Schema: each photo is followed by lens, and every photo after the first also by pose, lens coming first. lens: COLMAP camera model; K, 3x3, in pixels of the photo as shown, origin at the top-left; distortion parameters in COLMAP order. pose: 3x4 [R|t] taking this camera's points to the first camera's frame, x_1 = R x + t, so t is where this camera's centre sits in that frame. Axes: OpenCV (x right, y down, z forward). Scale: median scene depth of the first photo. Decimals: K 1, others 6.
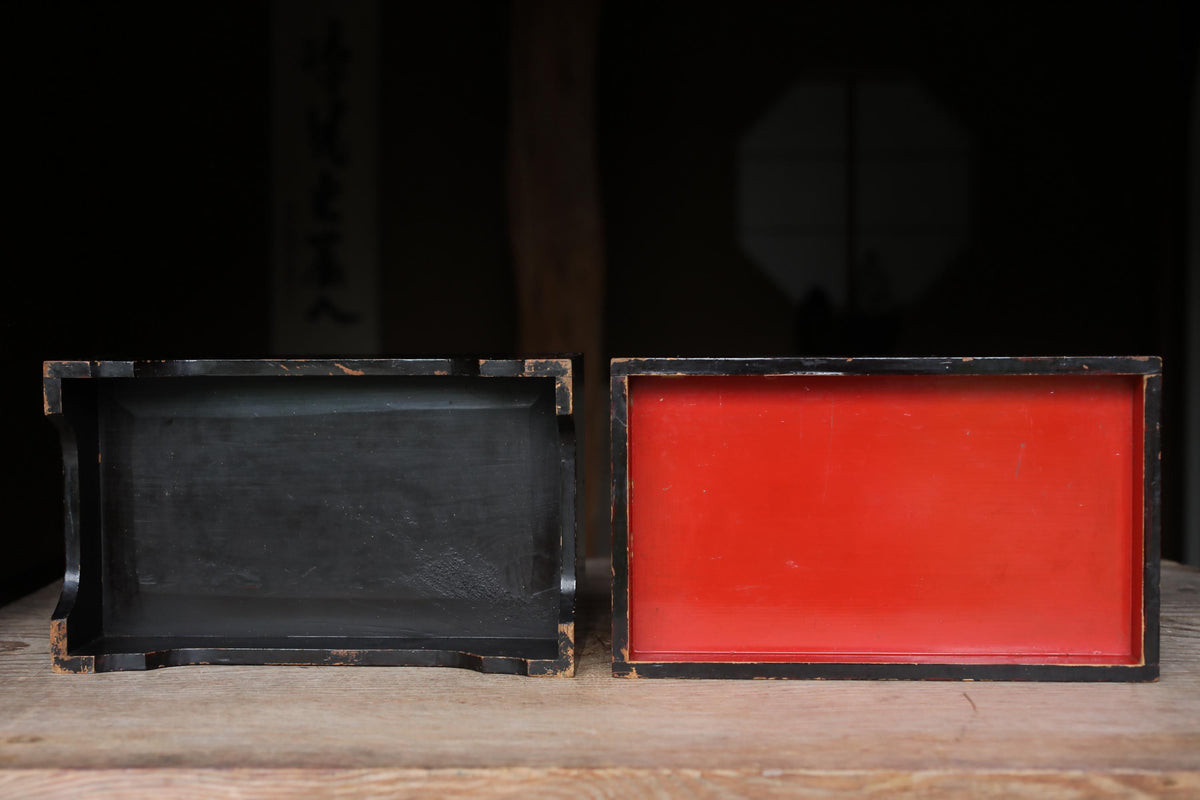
lens RADIAL K [[1825.9, 0, 600.0], [0, 1825.9, 400.0], [0, 0, 1]] dist [-0.010342, 0.138361]
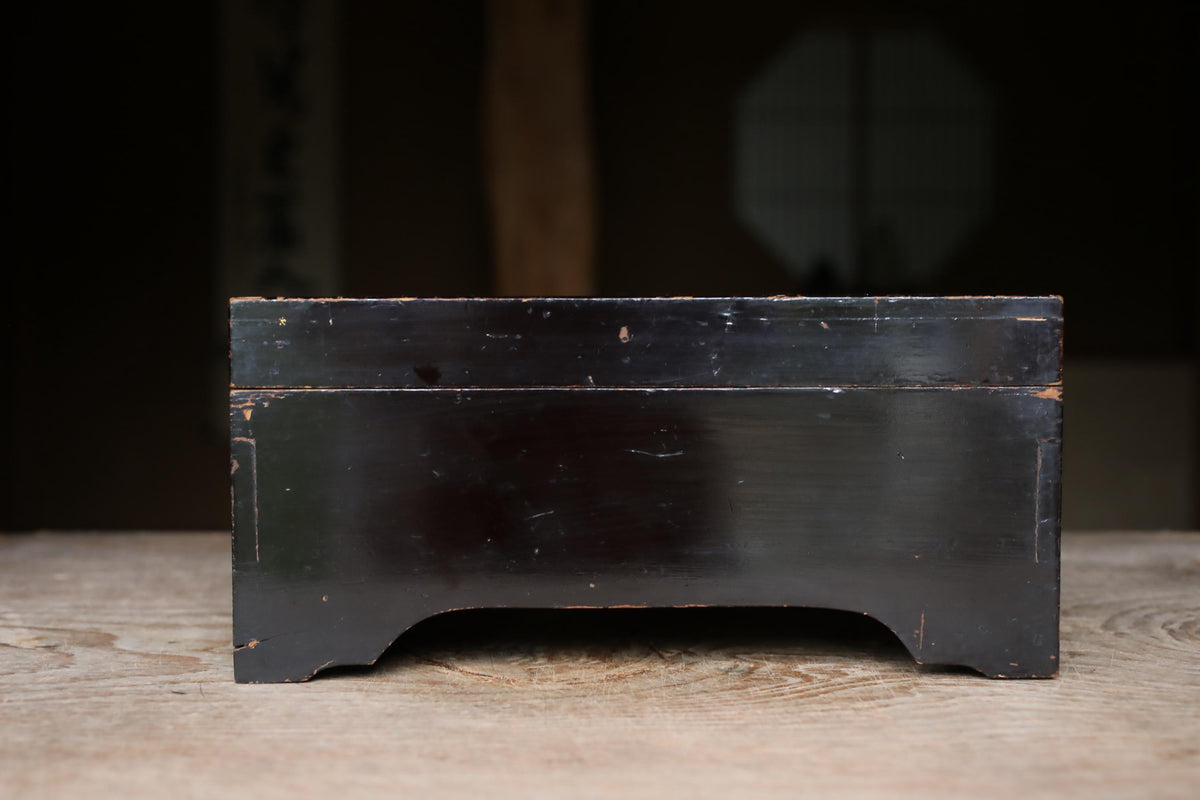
lens RADIAL K [[1810.9, 0, 600.0], [0, 1810.9, 400.0], [0, 0, 1]] dist [-0.006711, 0.109465]
pose [[0.999789, 0.007100, 0.019287, -0.037984], [-0.007011, 0.999964, -0.004701, 0.056555], [-0.019320, 0.004565, 0.999803, 0.437949]]
